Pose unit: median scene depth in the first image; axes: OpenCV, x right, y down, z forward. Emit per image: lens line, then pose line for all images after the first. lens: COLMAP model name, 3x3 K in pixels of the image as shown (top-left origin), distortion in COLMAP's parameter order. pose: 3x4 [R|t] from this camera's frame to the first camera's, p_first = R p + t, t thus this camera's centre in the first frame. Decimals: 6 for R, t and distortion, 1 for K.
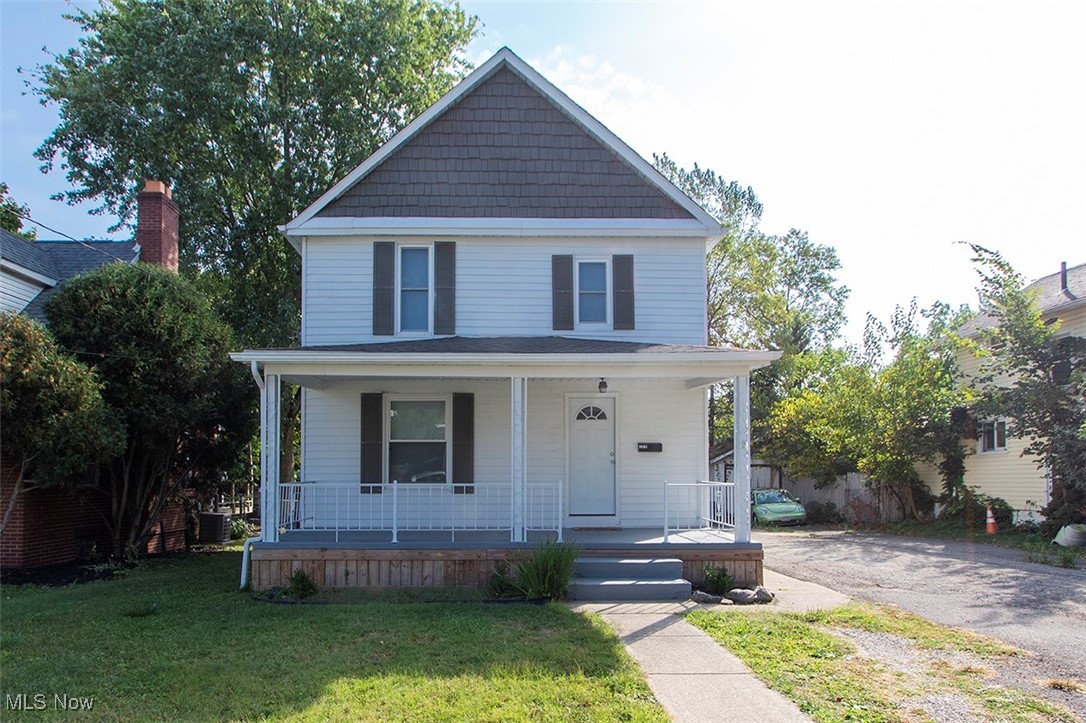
lens RADIAL K [[595.4, 0, 542.4], [0, 595.4, 449.6], [0, 0, 1]] dist [0.013888, 0.000524]
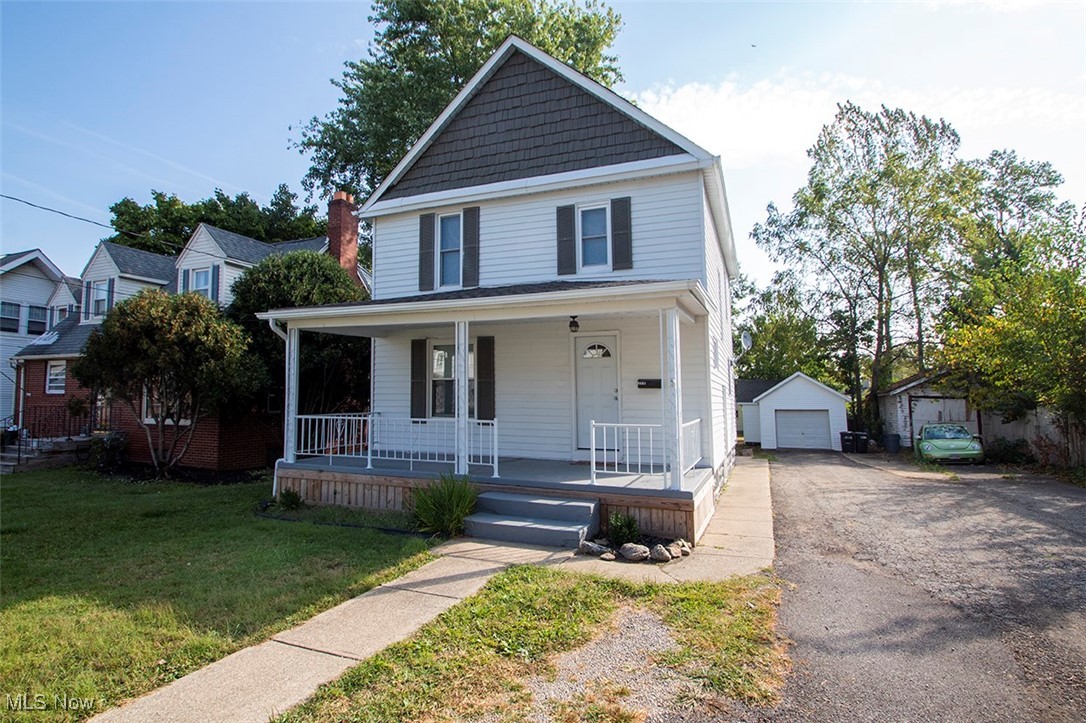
lens RADIAL K [[503.1, 0, 528.1], [0, 503.1, 358.7], [0, 0, 1]] dist [0.001792, -0.000081]
pose [[0.937291, -0.021098, -0.347909, 0.281576], [0.004785, 0.998851, -0.047682, -0.006599], [0.348515, 0.043028, 0.936315, 0.135184]]
